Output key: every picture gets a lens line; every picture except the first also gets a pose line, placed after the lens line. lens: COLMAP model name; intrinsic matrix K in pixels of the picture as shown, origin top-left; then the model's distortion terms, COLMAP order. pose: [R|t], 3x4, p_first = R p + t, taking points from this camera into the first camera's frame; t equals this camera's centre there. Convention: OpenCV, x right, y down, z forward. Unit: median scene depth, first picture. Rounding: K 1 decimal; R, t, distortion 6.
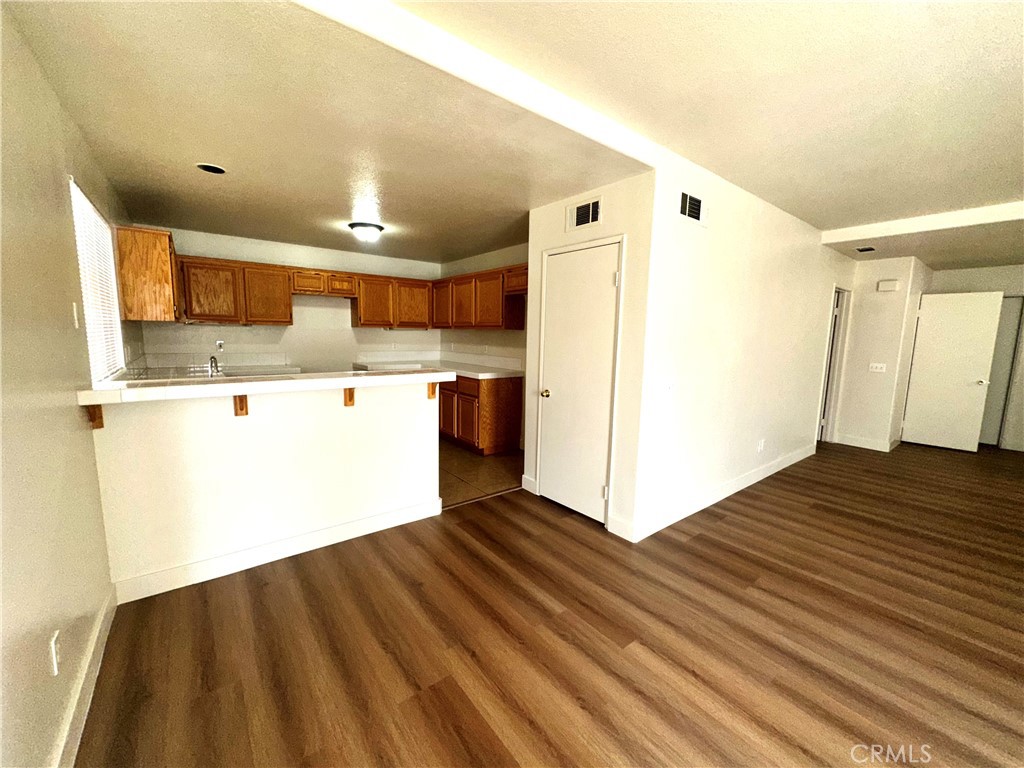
lens RADIAL K [[408.3, 0, 514.0], [0, 408.3, 383.9], [0, 0, 1]] dist [-0.007558, 0.000230]
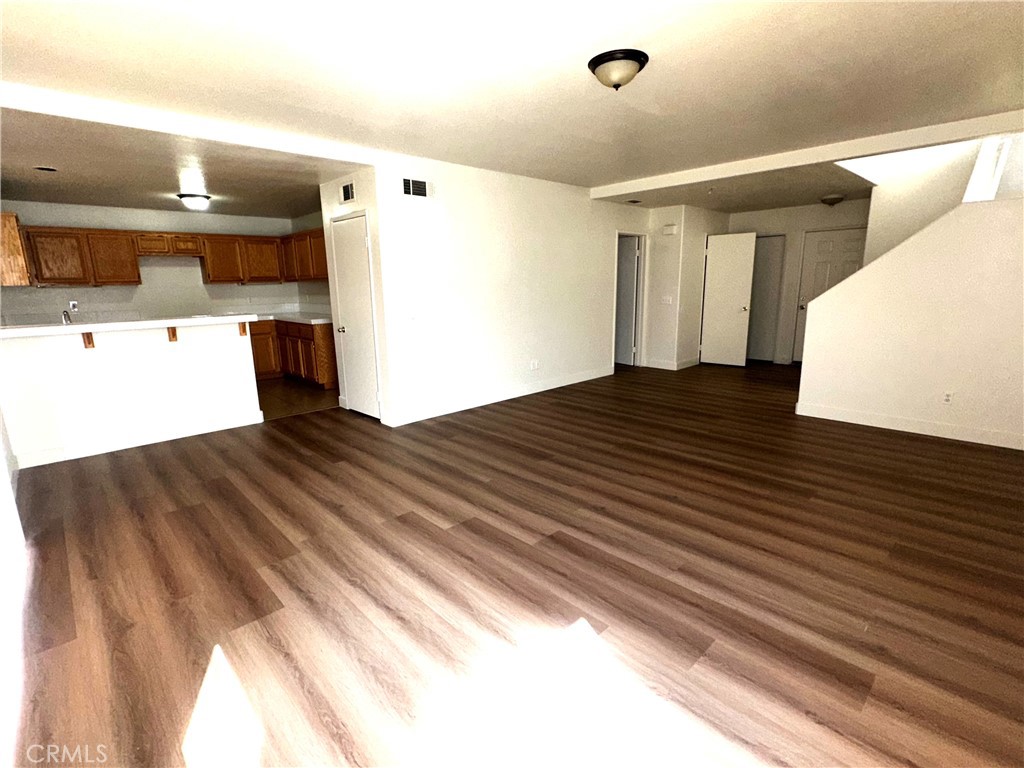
lens RADIAL K [[487.7, 0, 512.0], [0, 487.7, 384.4], [0, 0, 1]] dist [-0.009990, 0.003332]
pose [[0.994495, -0.058214, 0.087131, 0.426729], [0.050626, 0.994930, 0.086894, 0.082032], [-0.091748, -0.082004, 0.992400, -0.554667]]
